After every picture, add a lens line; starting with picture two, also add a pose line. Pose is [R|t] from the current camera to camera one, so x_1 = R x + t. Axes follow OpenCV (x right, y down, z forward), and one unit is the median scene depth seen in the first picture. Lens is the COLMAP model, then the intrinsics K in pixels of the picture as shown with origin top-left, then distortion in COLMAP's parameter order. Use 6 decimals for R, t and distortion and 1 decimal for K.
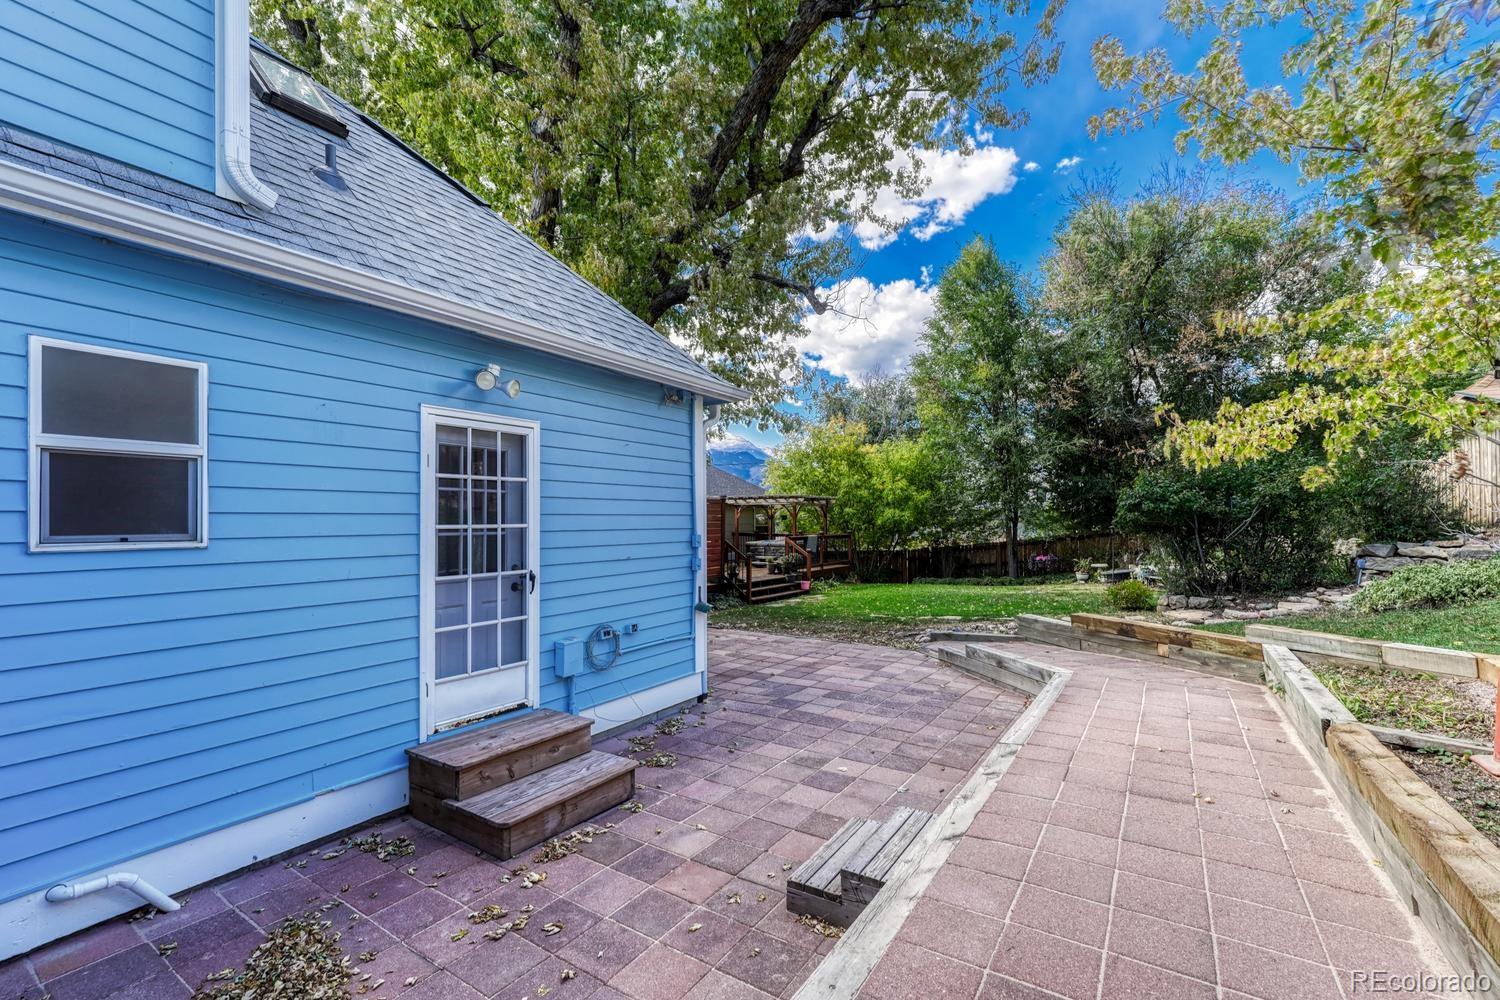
lens RADIAL K [[647.3, 0, 754.3], [0, 647.3, 513.1], [0, 0, 1]] dist [-0.003252, -0.000014]
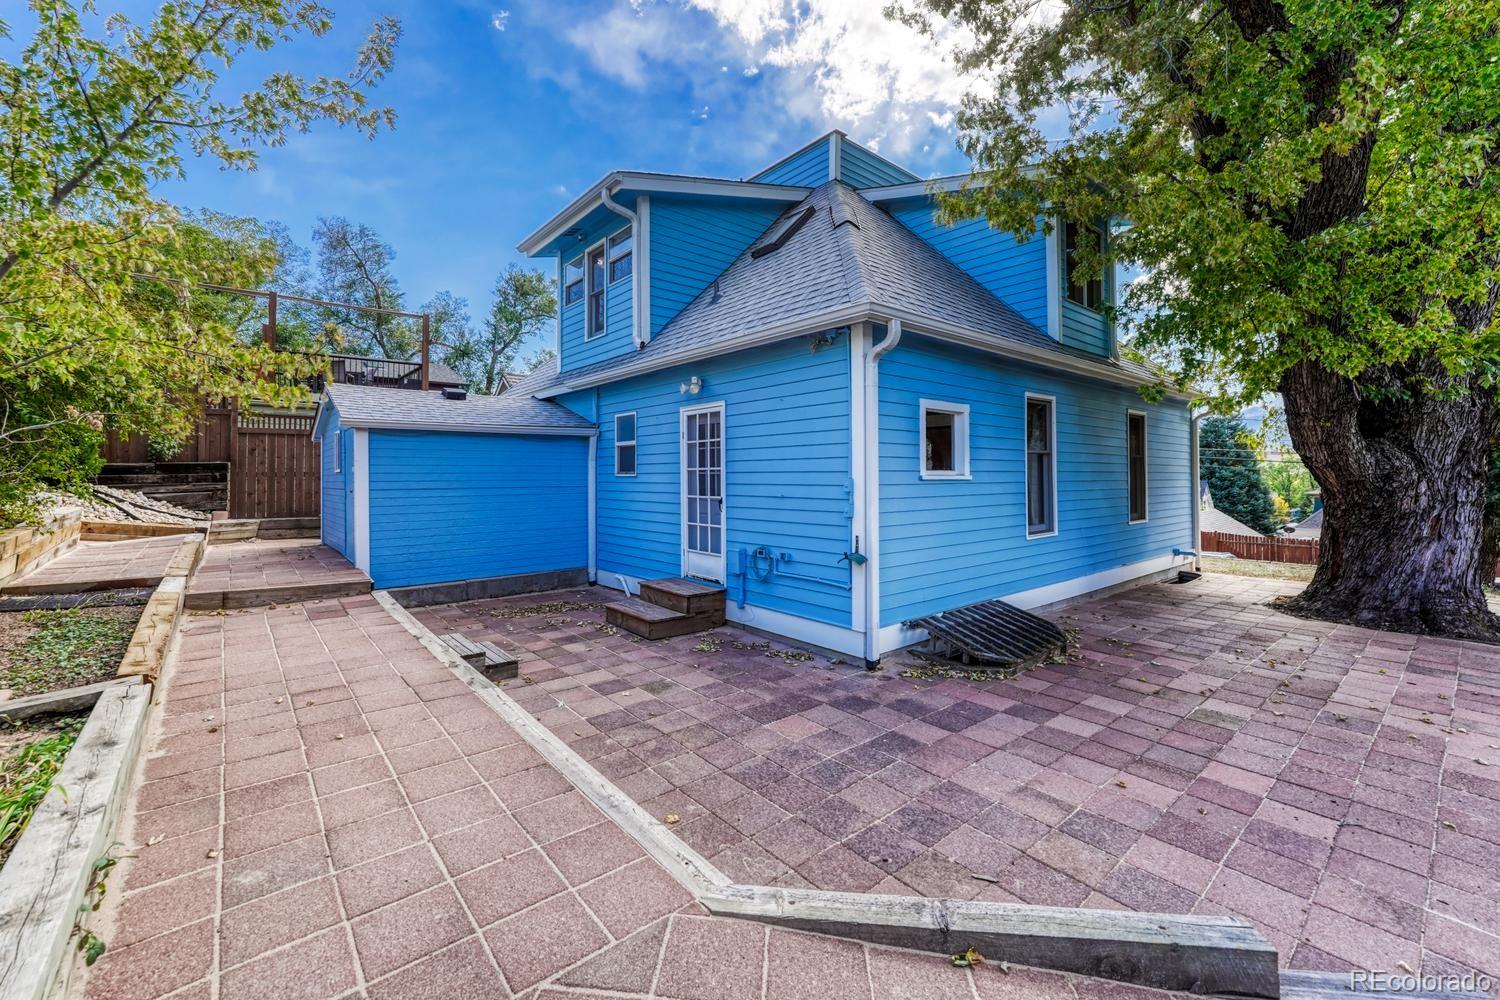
lens RADIAL K [[608.6, 0, 738.4], [0, 608.6, 463.3], [0, 0, 1]] dist [-0.007353, 0.000137]
pose [[-0.294195, -0.011290, -0.955679, 0.935464], [0.014335, 0.999766, -0.016224, 0.027488], [0.955638, -0.018473, -0.293964, 1.315585]]
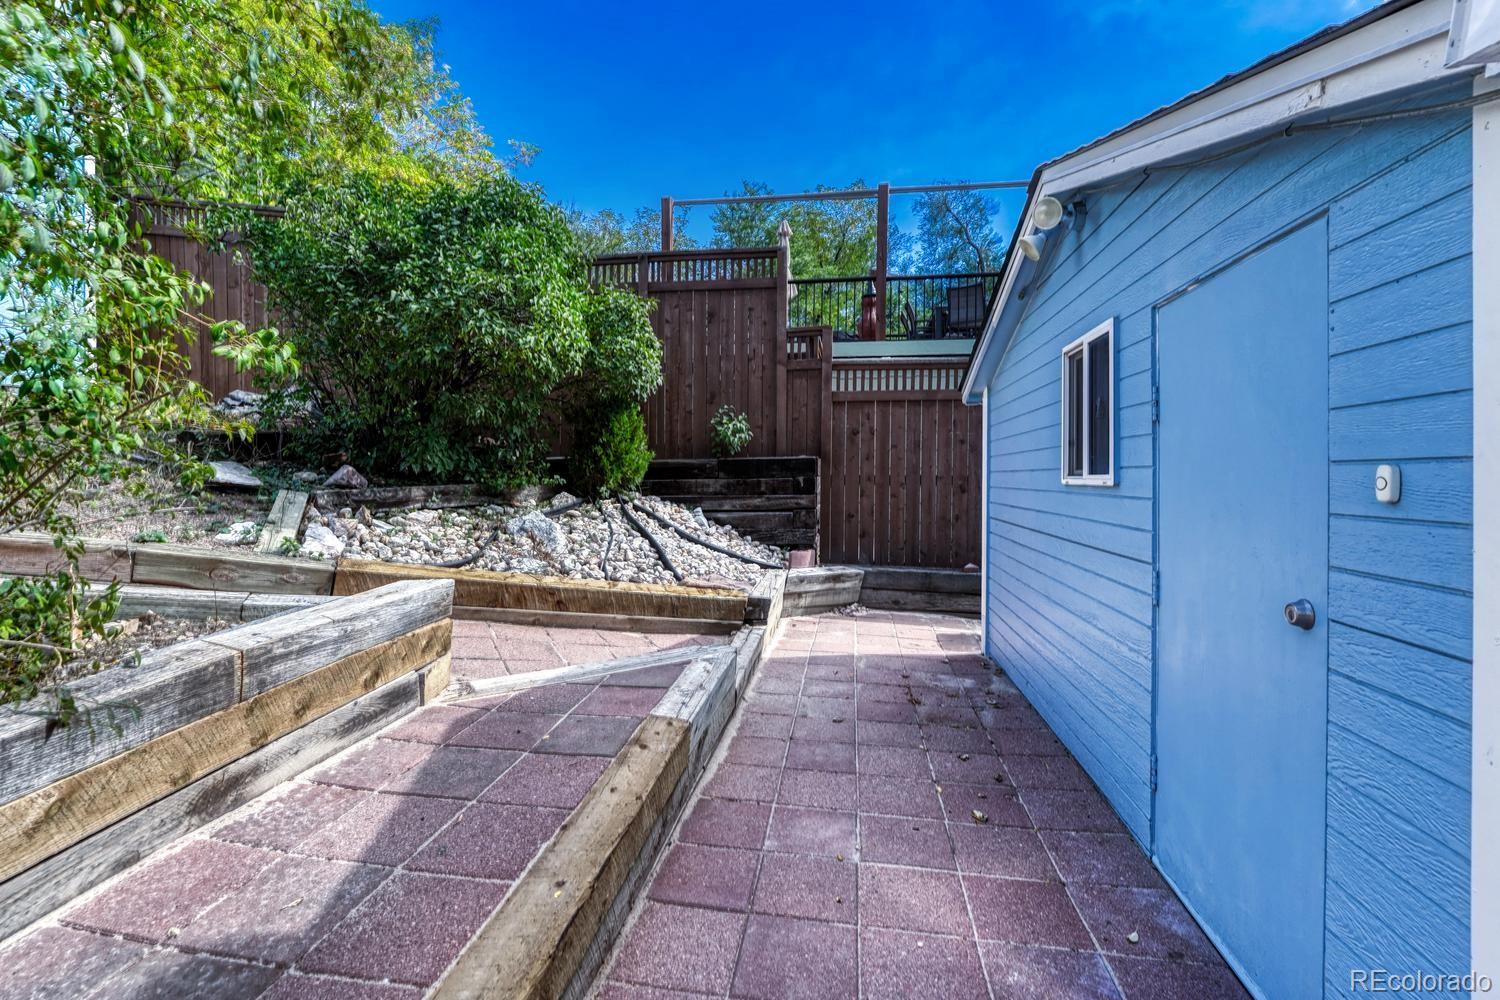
lens RADIAL K [[647.3, 0, 751.8], [0, 647.3, 488.8], [0, 0, 1]] dist [-0.003252, -0.000014]
pose [[-0.909997, 0.008006, -0.414537, 0.472875], [0.001867, 0.999883, 0.015212, 0.015818], [0.414611, 0.013069, -0.909905, 0.648940]]
